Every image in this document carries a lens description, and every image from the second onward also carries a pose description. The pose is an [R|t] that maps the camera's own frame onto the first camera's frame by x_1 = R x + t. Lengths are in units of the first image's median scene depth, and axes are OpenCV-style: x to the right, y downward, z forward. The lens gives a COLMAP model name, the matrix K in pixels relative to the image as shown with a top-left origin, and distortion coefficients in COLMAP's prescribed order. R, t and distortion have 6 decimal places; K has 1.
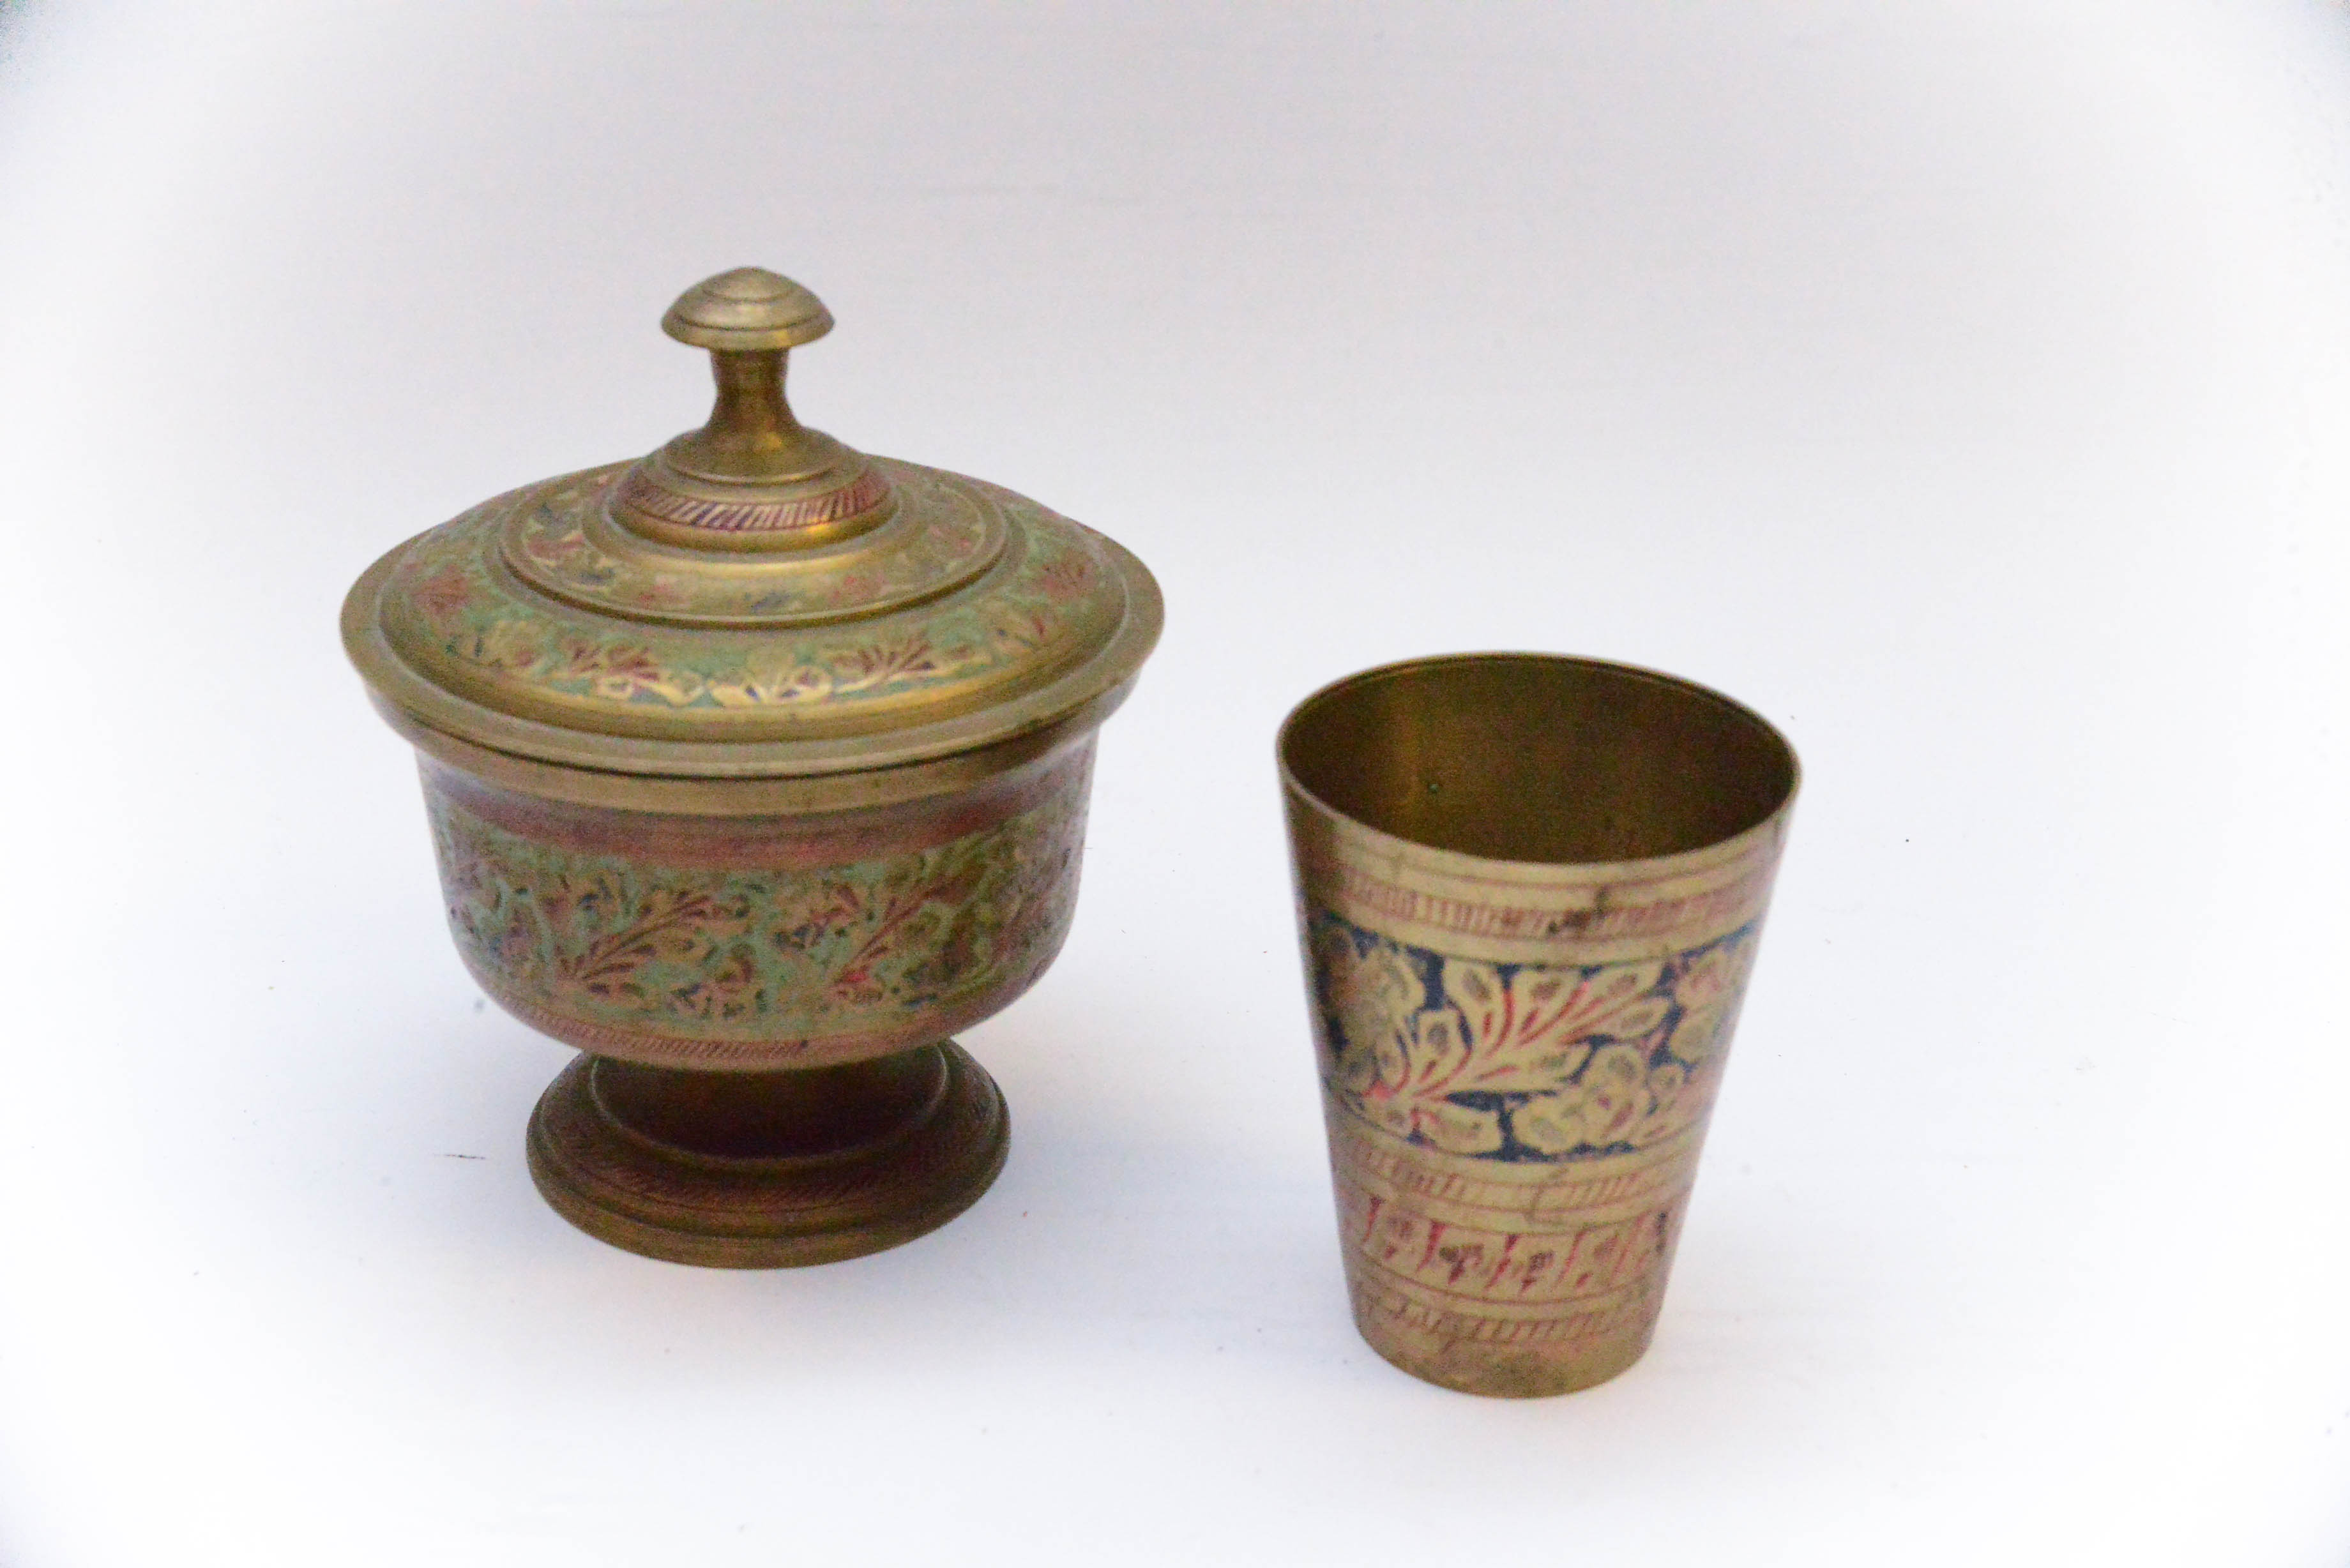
lens RADIAL K [[3729.7, 0, 1185.9], [0, 3729.7, 786.8], [0, 0, 1]] dist [-0.068971, 0.000000]
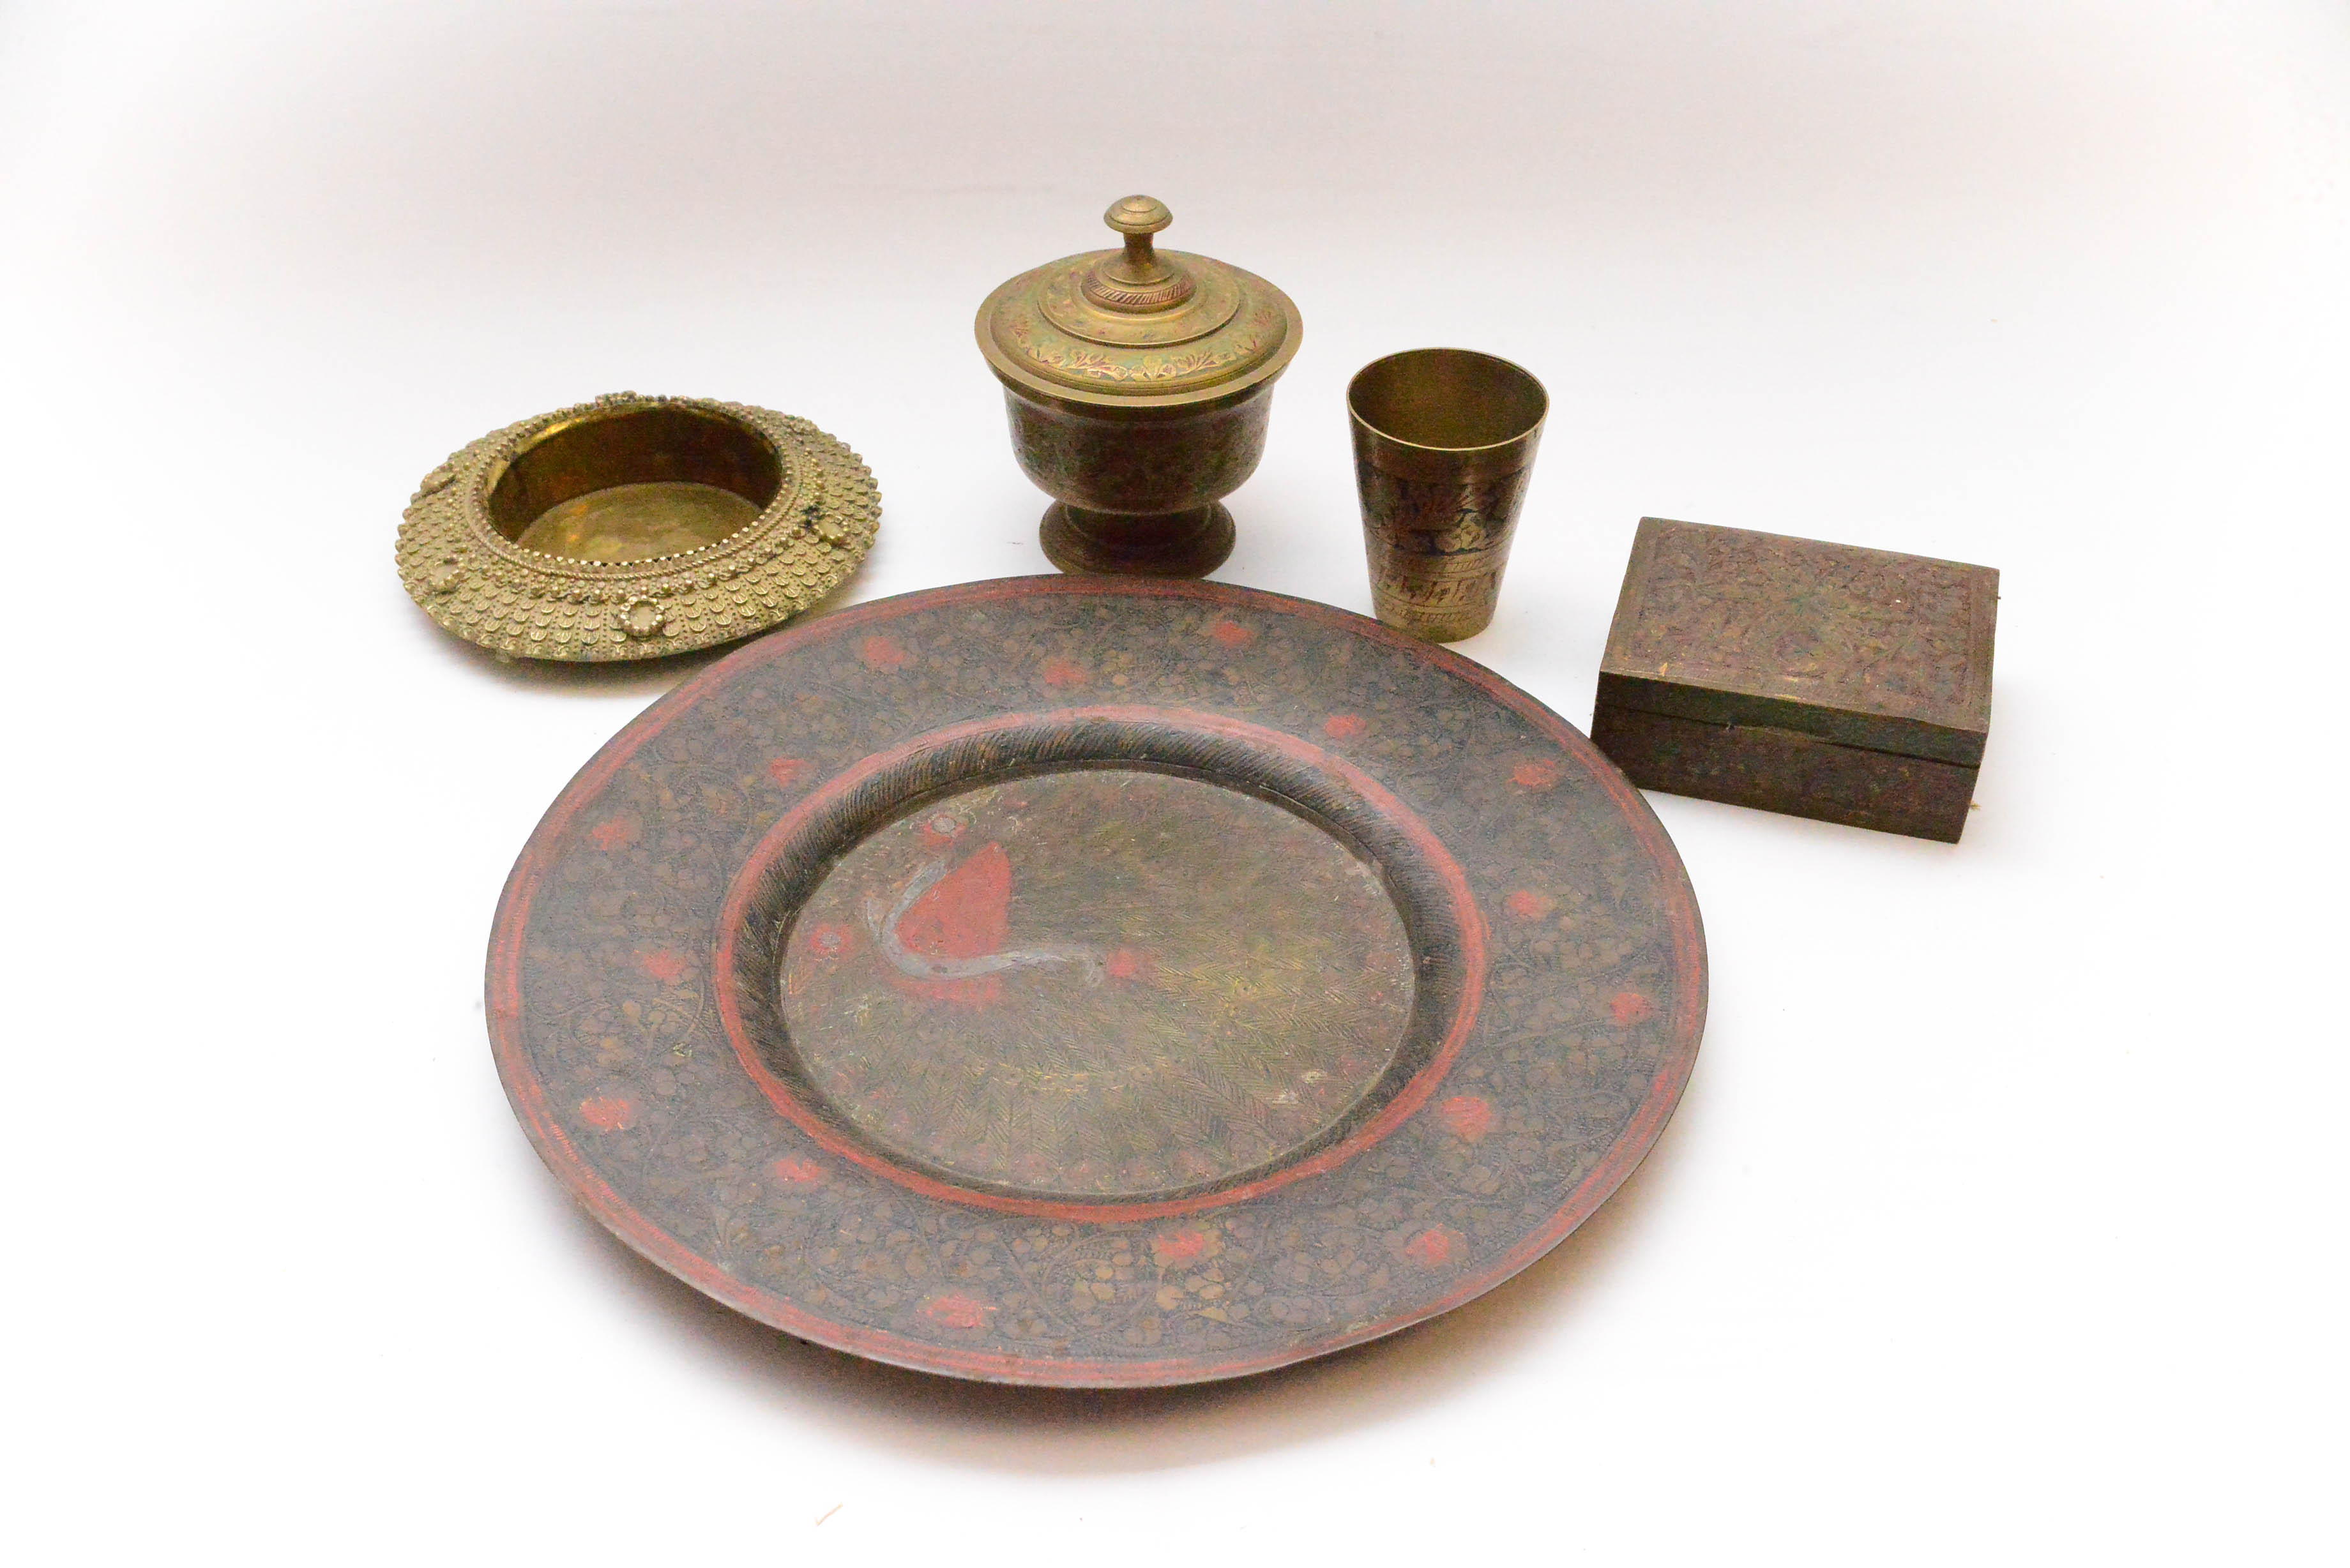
lens RADIAL K [[2924.7, 0, 1171.2], [0, 2924.7, 774.6], [0, 0, 1]] dist [0.037697, 0.000000]
pose [[0.999468, 0.006817, -0.031894, -0.030931], [0.000278, 0.976097, 0.217337, -0.193449], [0.032614, -0.217230, 0.975575, -1.038779]]
